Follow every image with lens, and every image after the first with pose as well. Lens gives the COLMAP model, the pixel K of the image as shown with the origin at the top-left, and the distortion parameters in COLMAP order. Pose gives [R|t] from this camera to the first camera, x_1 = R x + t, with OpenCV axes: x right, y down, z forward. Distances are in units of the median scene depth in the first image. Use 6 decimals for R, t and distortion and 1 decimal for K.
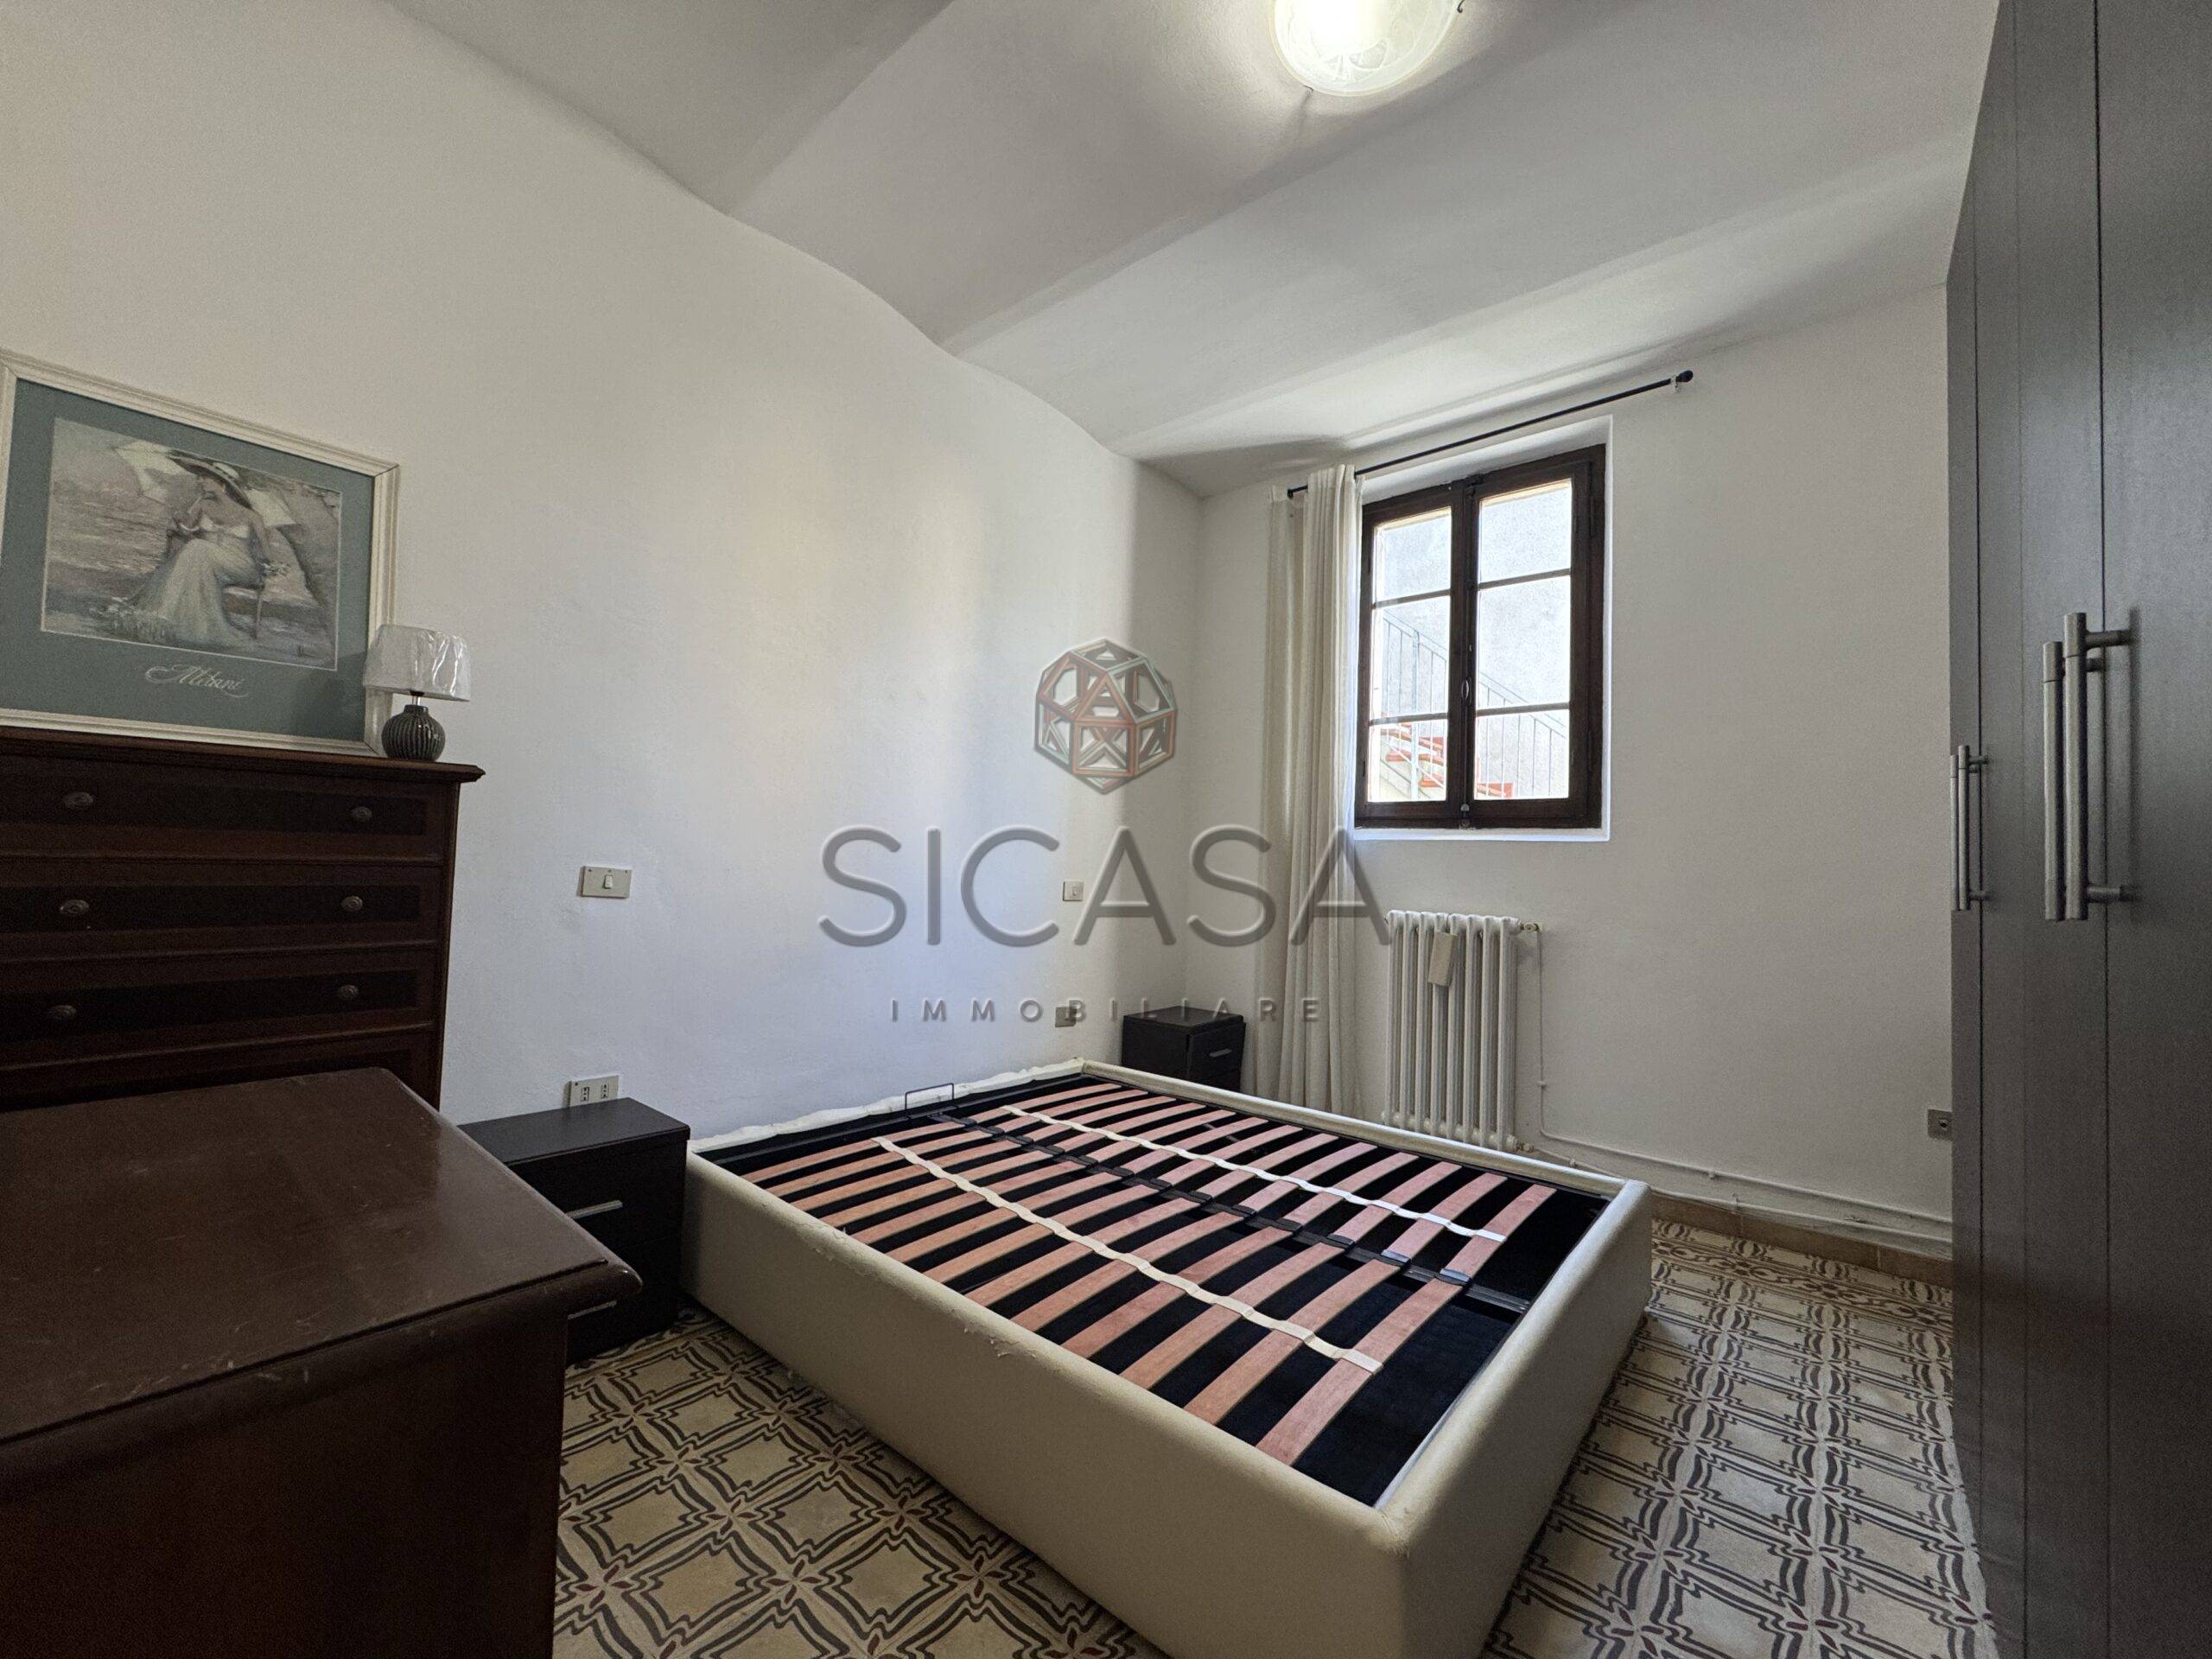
lens RADIAL K [[874.4, 0, 1105.6], [0, 874.4, 835.2], [0, 0, 1]] dist [0.000771, 0.000040]
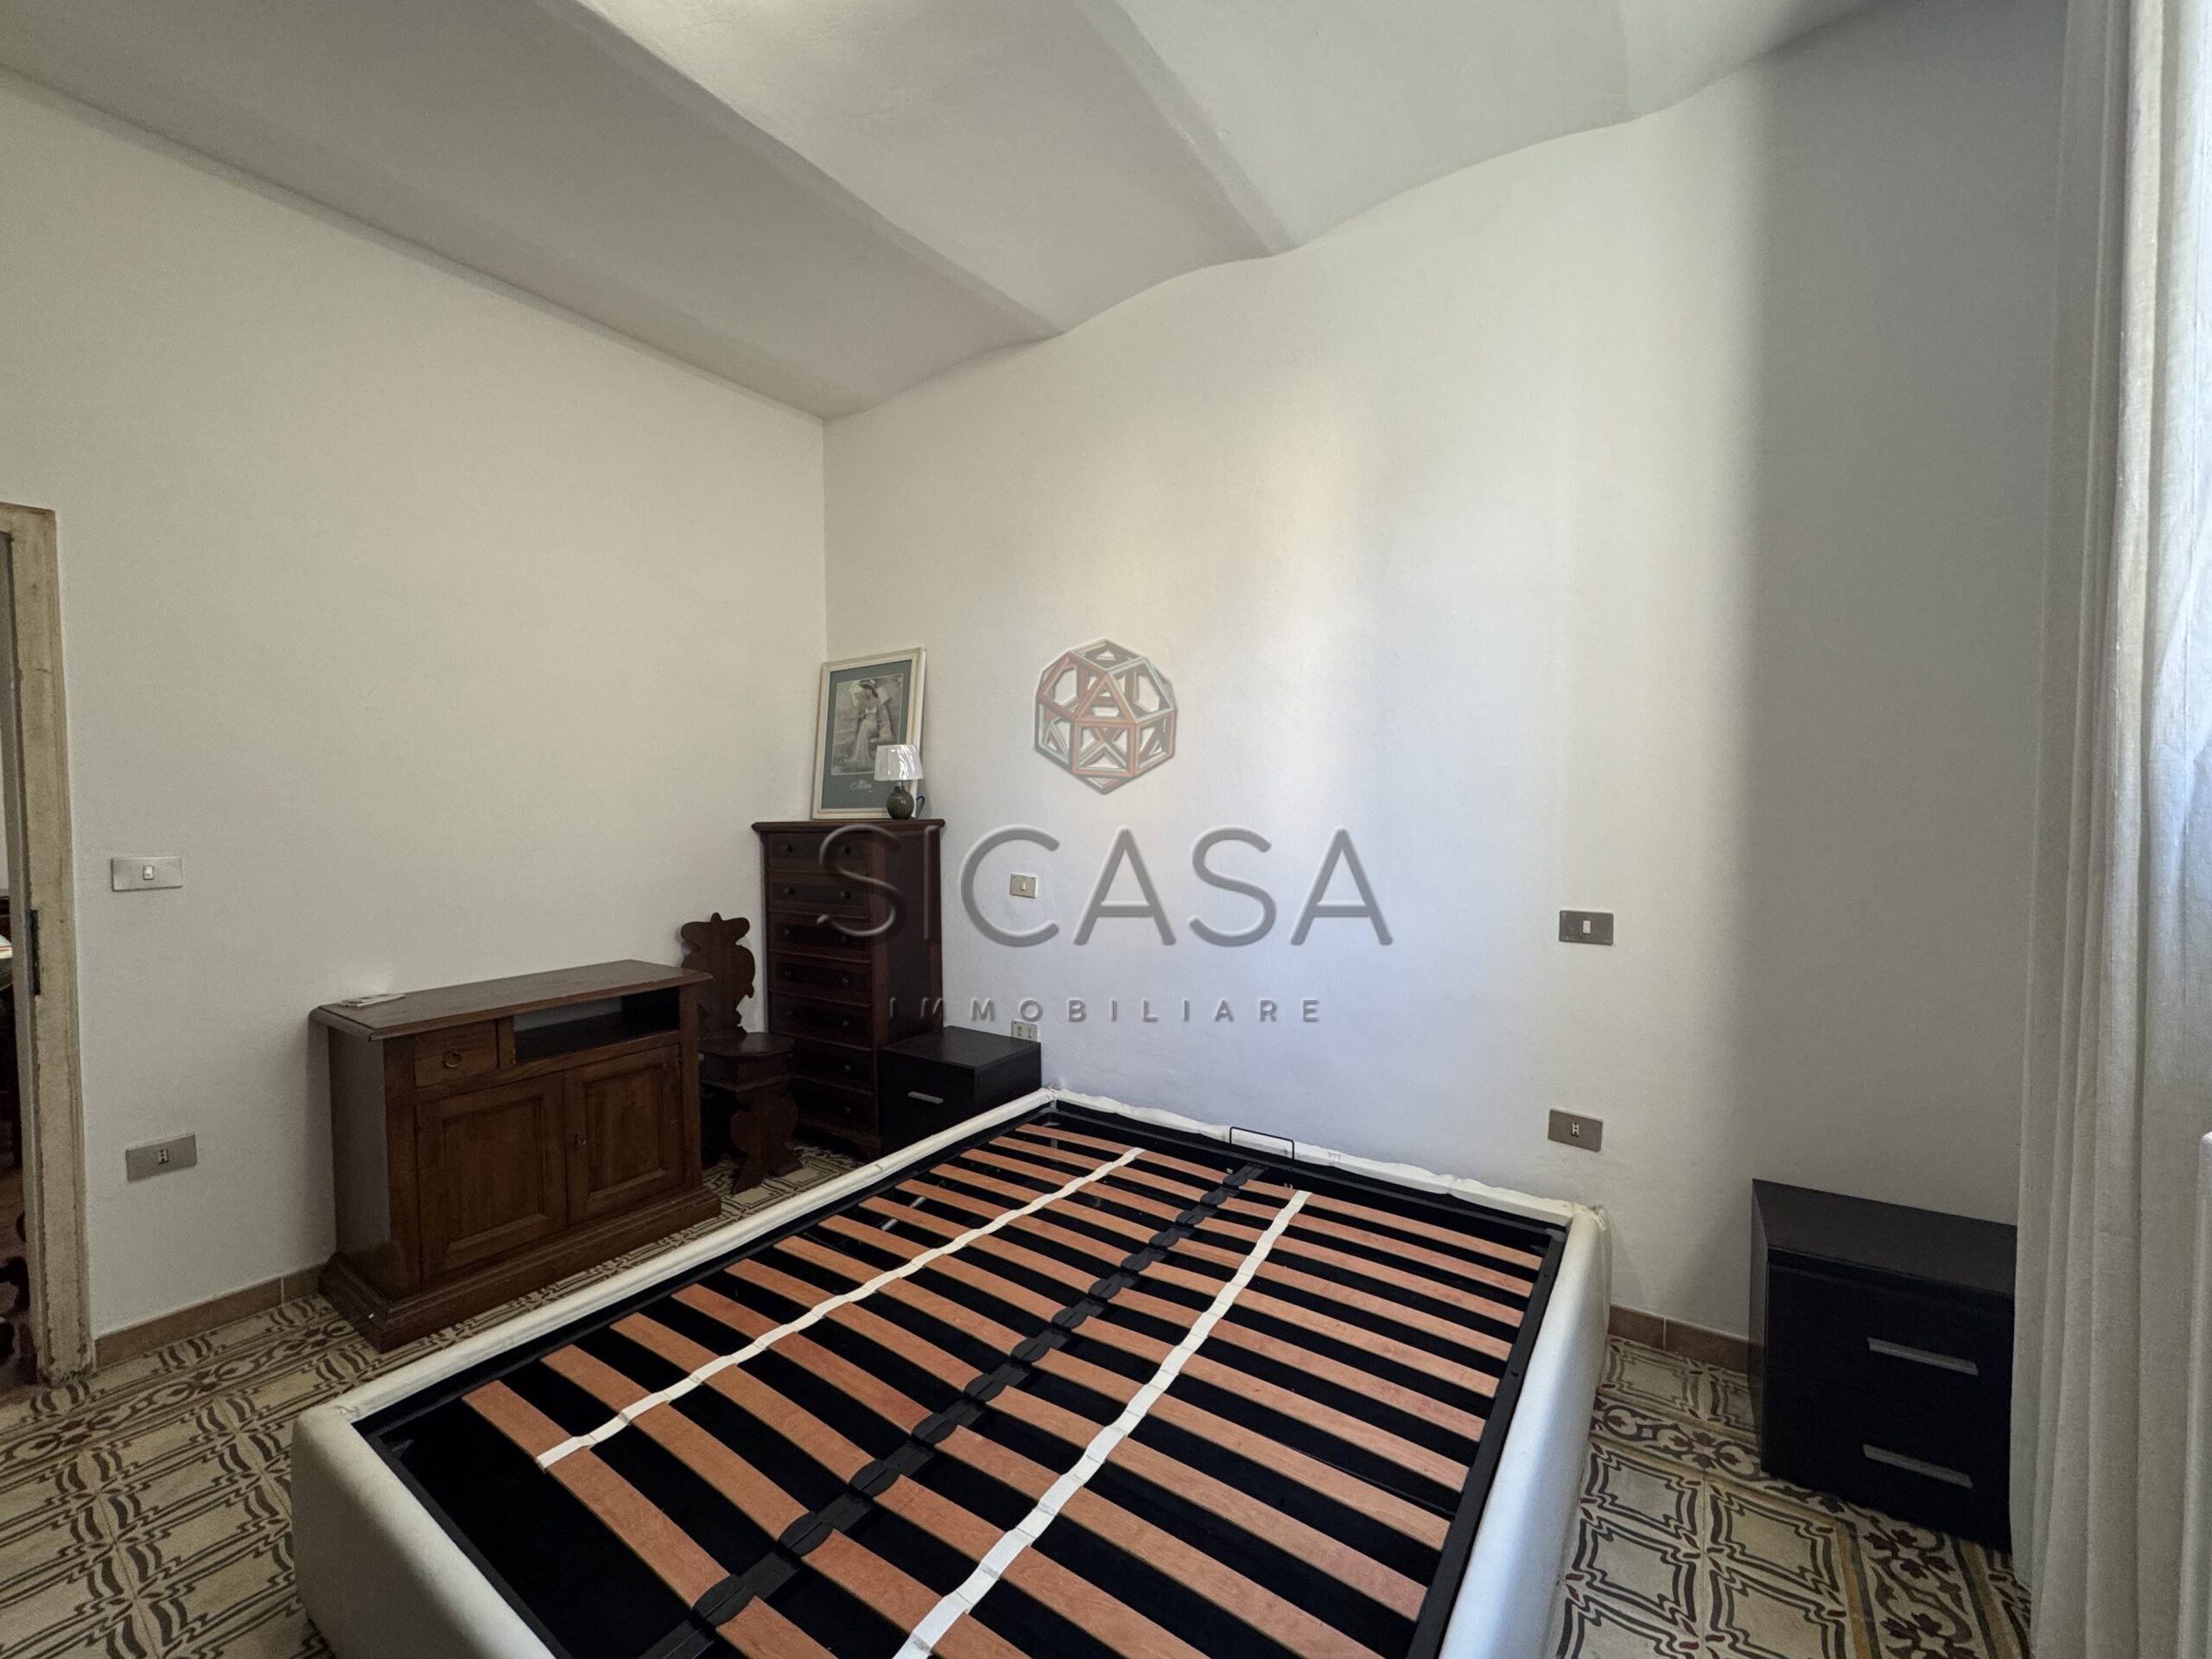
lens RADIAL K [[874.4, 0, 1105.6], [0, 874.4, 835.2], [0, 0, 1]] dist [0.000771, 0.000040]
pose [[0.105045, 0.000095, -0.994467, 0.859792], [0.046915, 0.998886, 0.005051, -0.028706], [0.993360, -0.047186, 0.104924, 1.007641]]
